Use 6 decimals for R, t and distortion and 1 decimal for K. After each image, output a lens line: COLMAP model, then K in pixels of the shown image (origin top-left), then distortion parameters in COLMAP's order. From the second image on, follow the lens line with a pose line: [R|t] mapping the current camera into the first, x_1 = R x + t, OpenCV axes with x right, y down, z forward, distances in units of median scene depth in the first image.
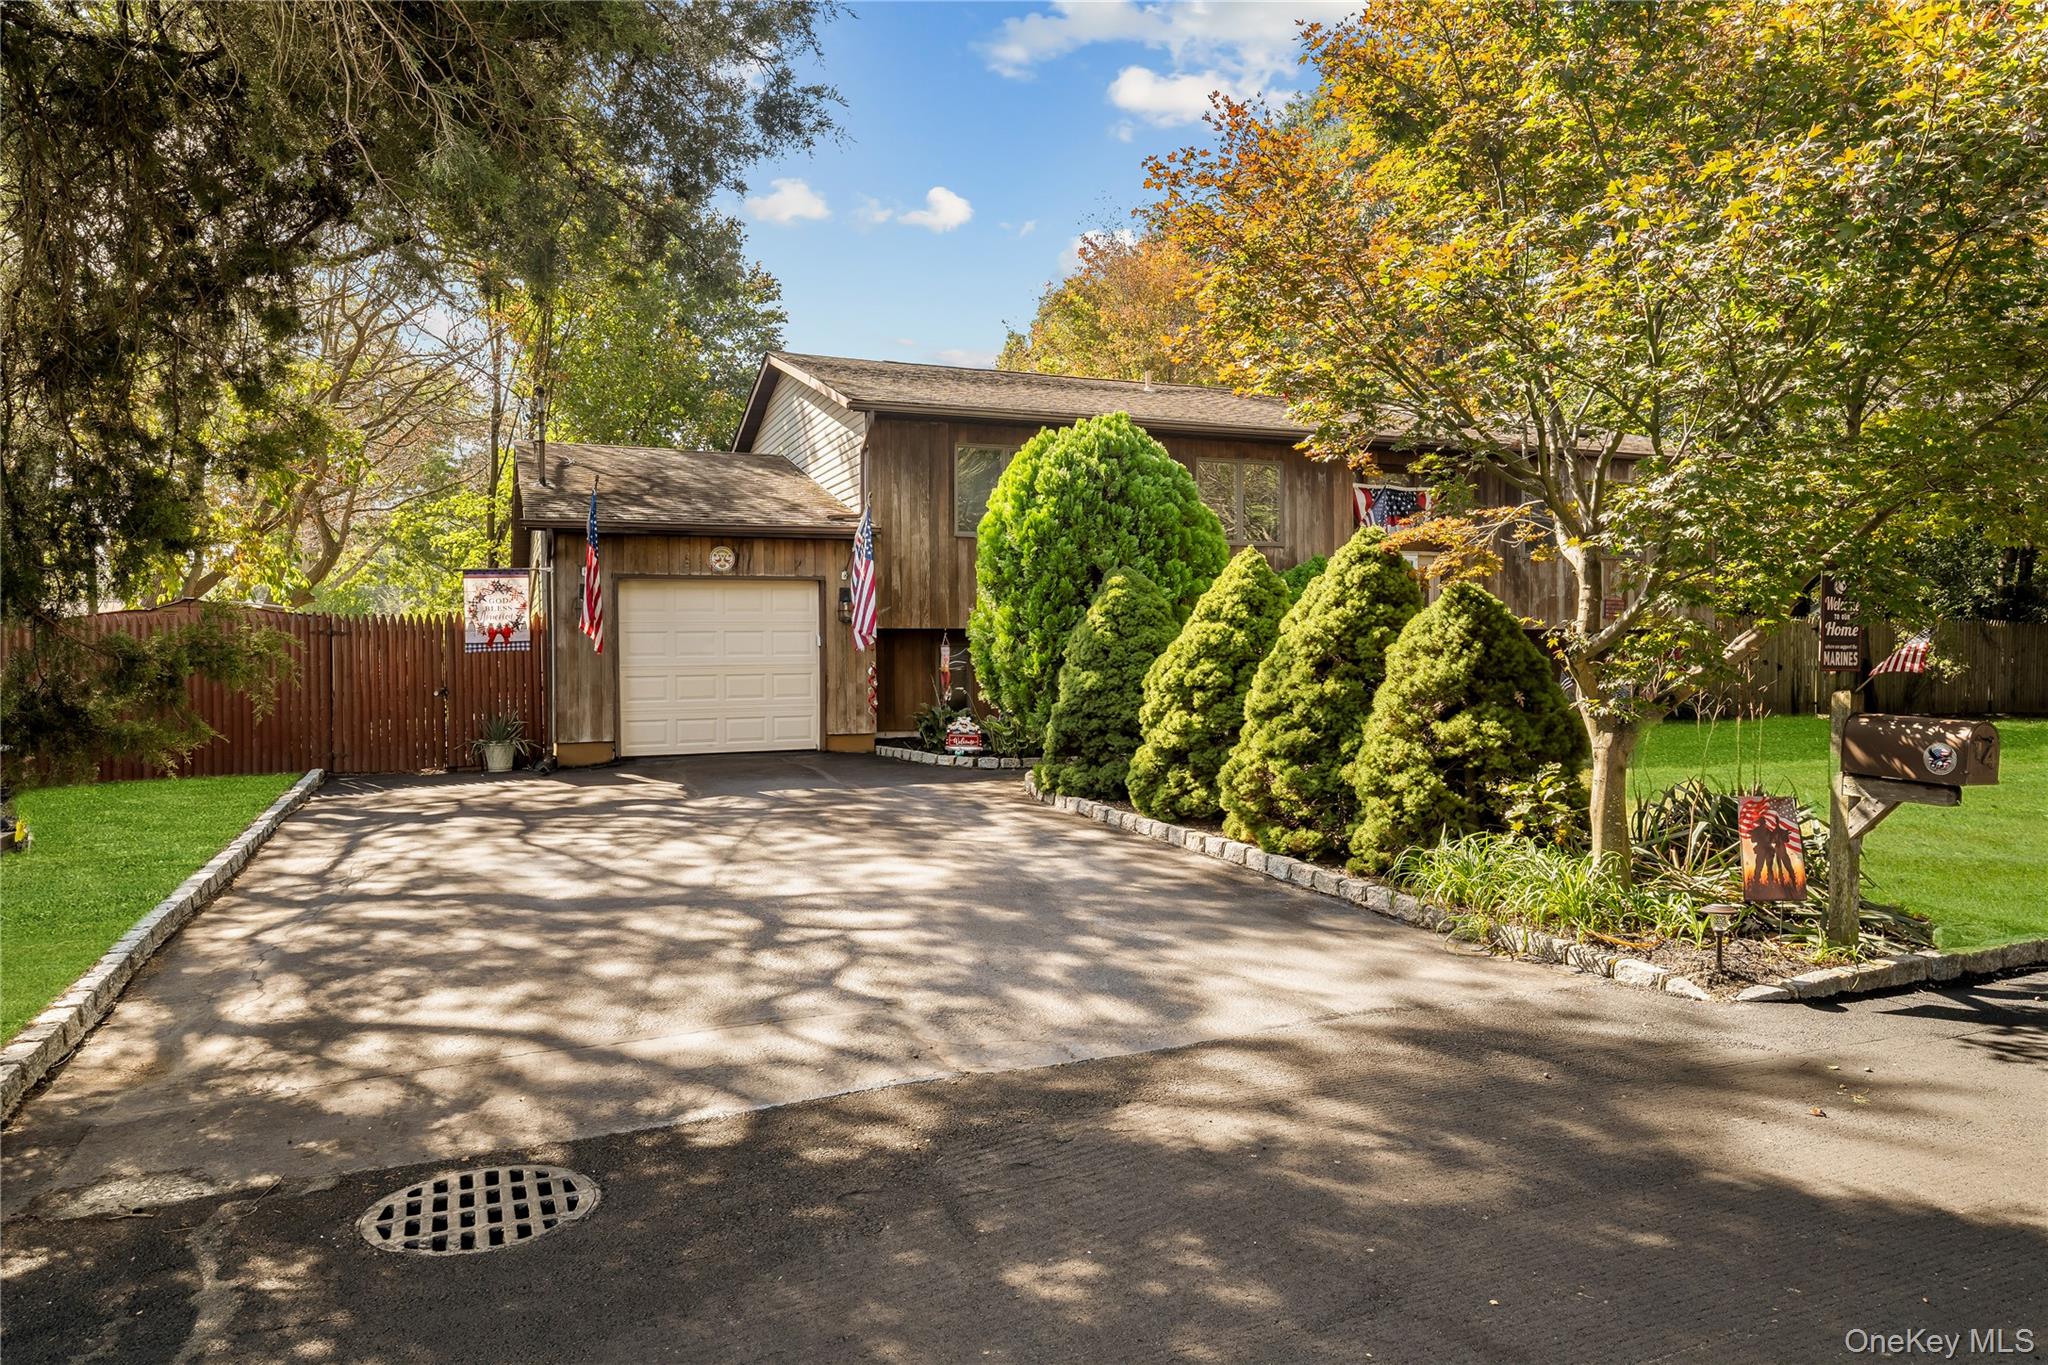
lens RADIAL K [[1360.1, 0, 1030.9], [0, 1360.1, 643.0], [0, 0, 1]] dist [-0.002634, -0.001866]
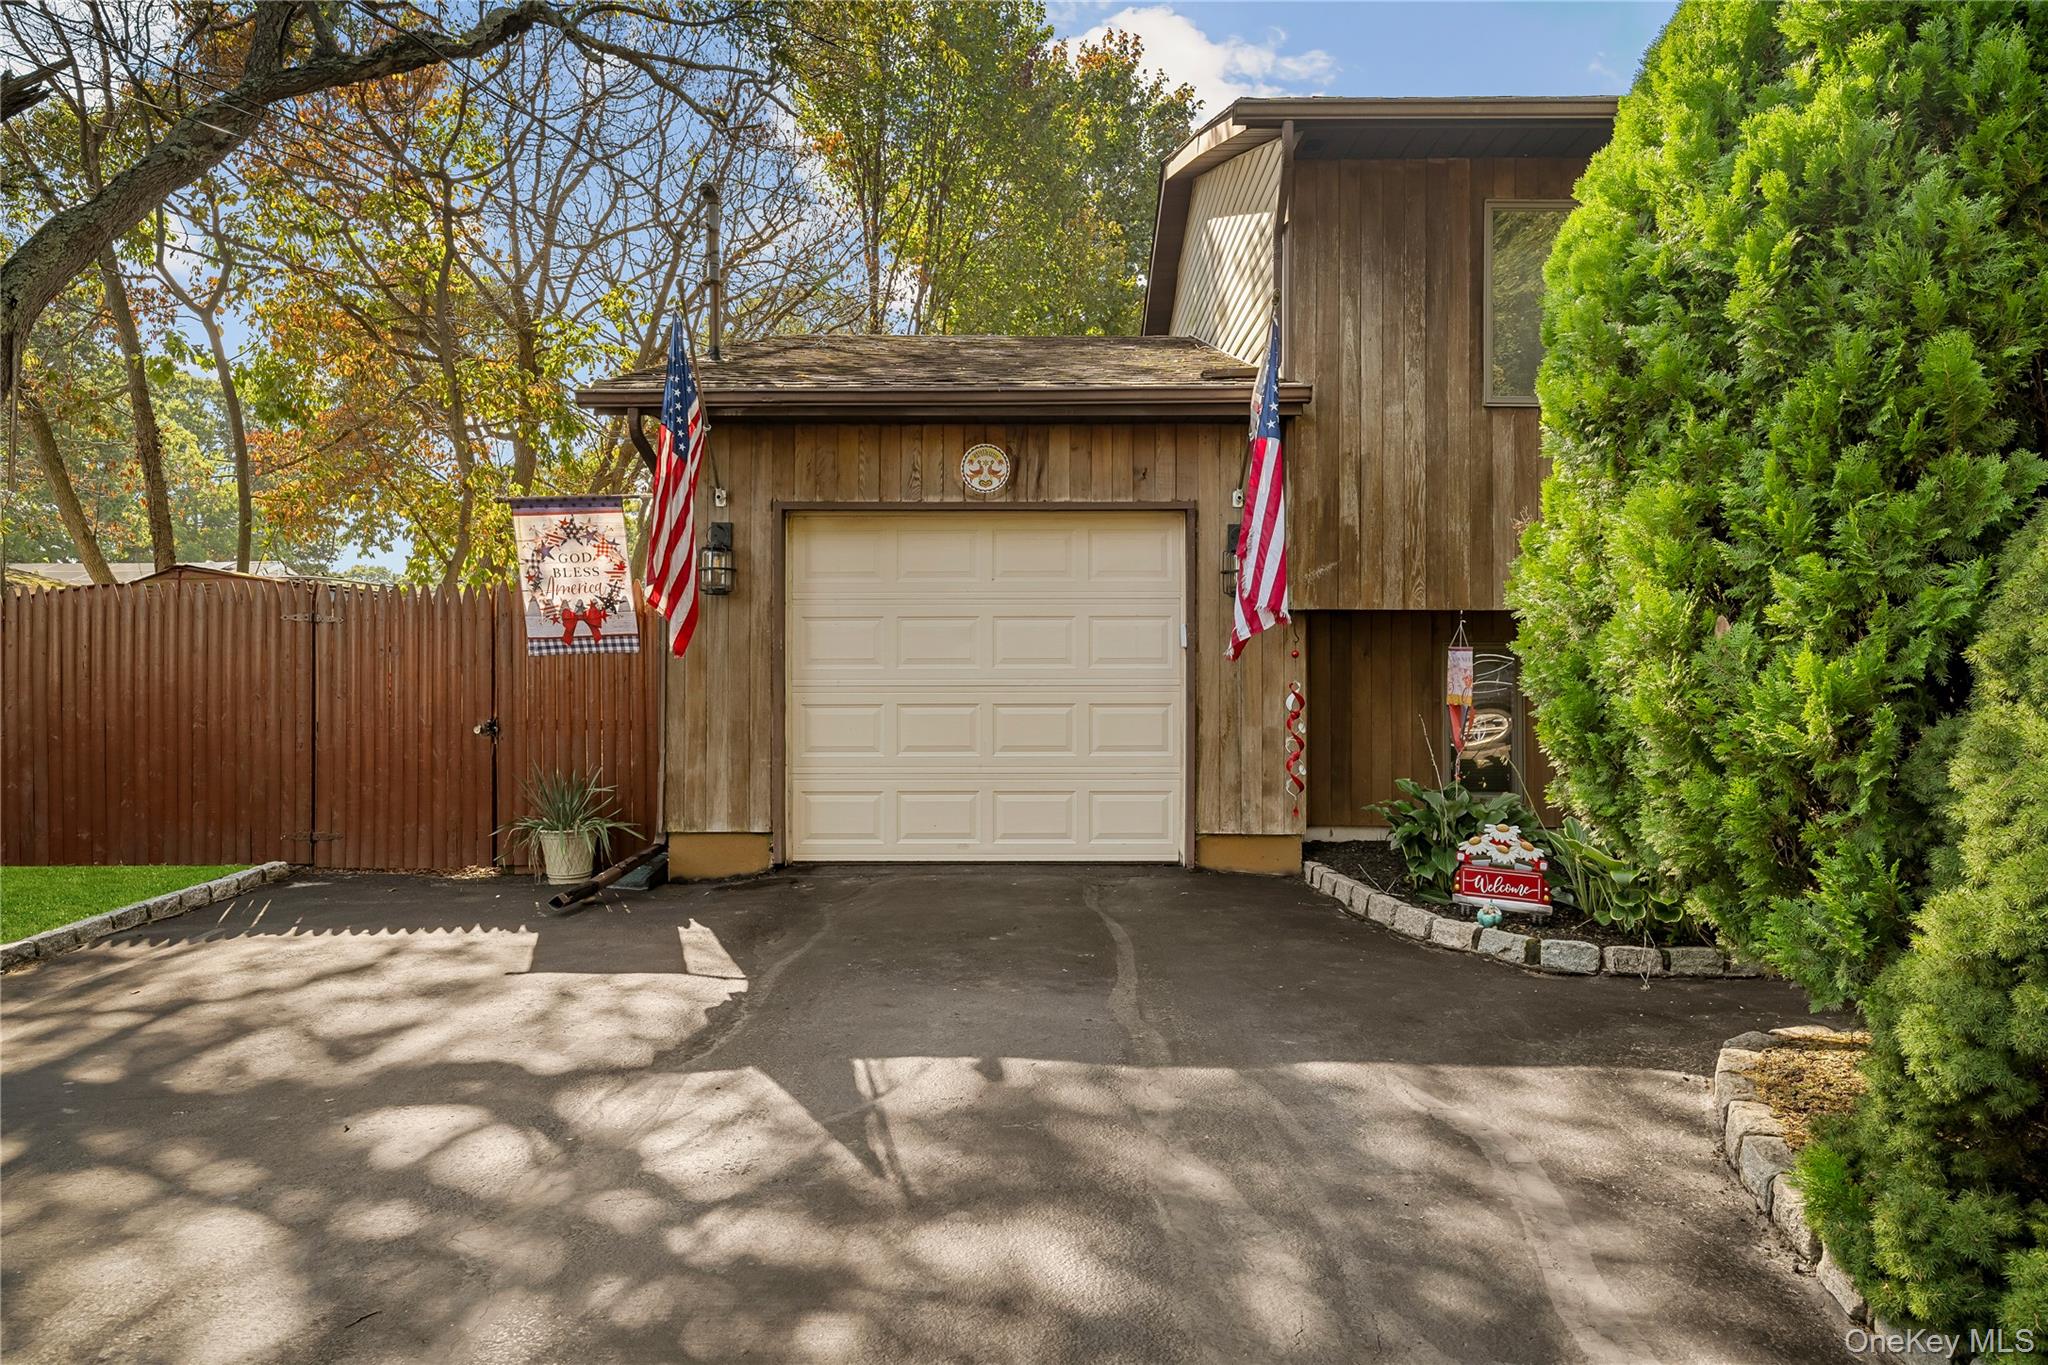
lens RADIAL K [[1360.1, 0, 1030.9], [0, 1360.1, 643.0], [0, 0, 1]] dist [-0.002634, -0.001866]
pose [[0.924964, 0.001602, -0.380052, -0.025434], [-0.006305, 0.999918, -0.011129, 0.006929], [0.380003, 0.012690, 0.924898, 0.575300]]
